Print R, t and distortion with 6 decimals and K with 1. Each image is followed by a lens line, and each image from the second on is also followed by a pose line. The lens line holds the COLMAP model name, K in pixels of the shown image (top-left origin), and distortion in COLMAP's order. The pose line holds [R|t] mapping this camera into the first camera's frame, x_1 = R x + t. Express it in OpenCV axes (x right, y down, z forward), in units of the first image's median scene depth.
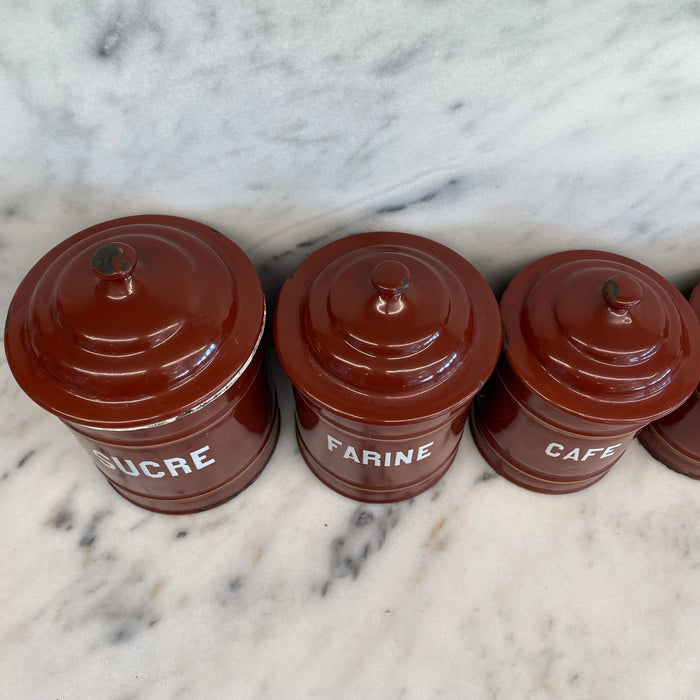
lens RADIAL K [[711.9, 0, 350.2], [0, 711.9, 346.6], [0, 0, 1]] dist [0.000693, 0.000000]
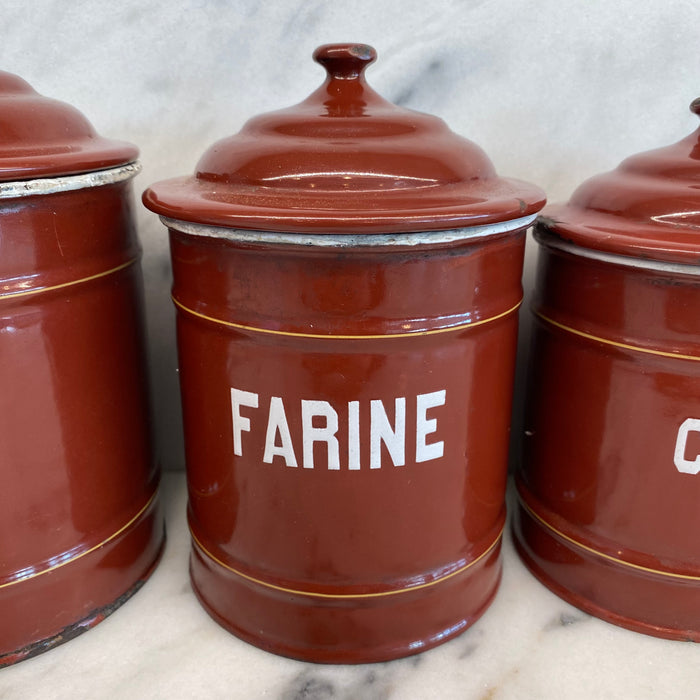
lens RADIAL K [[711.9, 0, 357.3], [0, 711.9, 350.2], [0, 0, 1]] dist [0.000693, 0.000000]
pose [[0.999803, -0.010011, 0.017127, 0.048870], [0.018722, 0.761620, -0.647754, 0.427851], [-0.006560, 0.647947, 0.761657, 0.609188]]
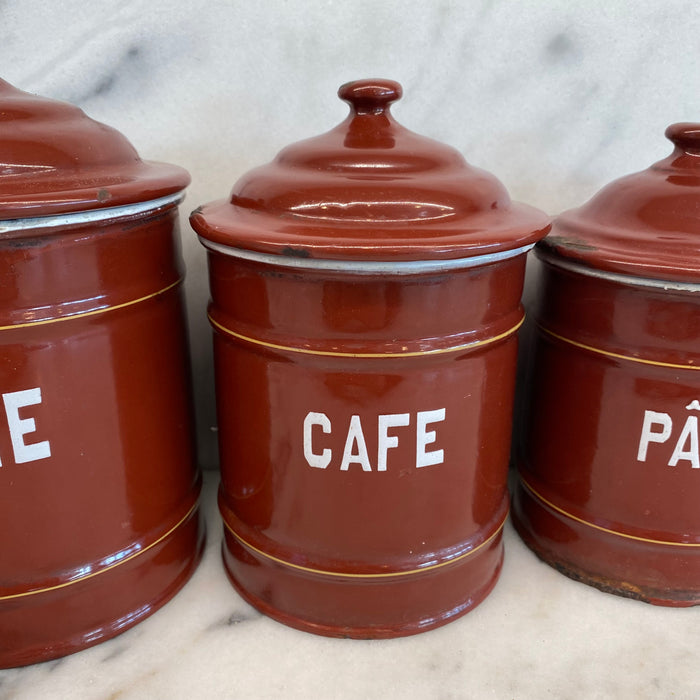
lens RADIAL K [[711.9, 0, 364.0], [0, 711.9, 361.8], [0, 0, 1]] dist [0.000693, 0.000000]
pose [[0.997753, -0.022752, 0.063020, 0.302286], [0.057432, 0.774842, -0.629541, 0.428439], [-0.034507, 0.631746, 0.774407, 0.616321]]
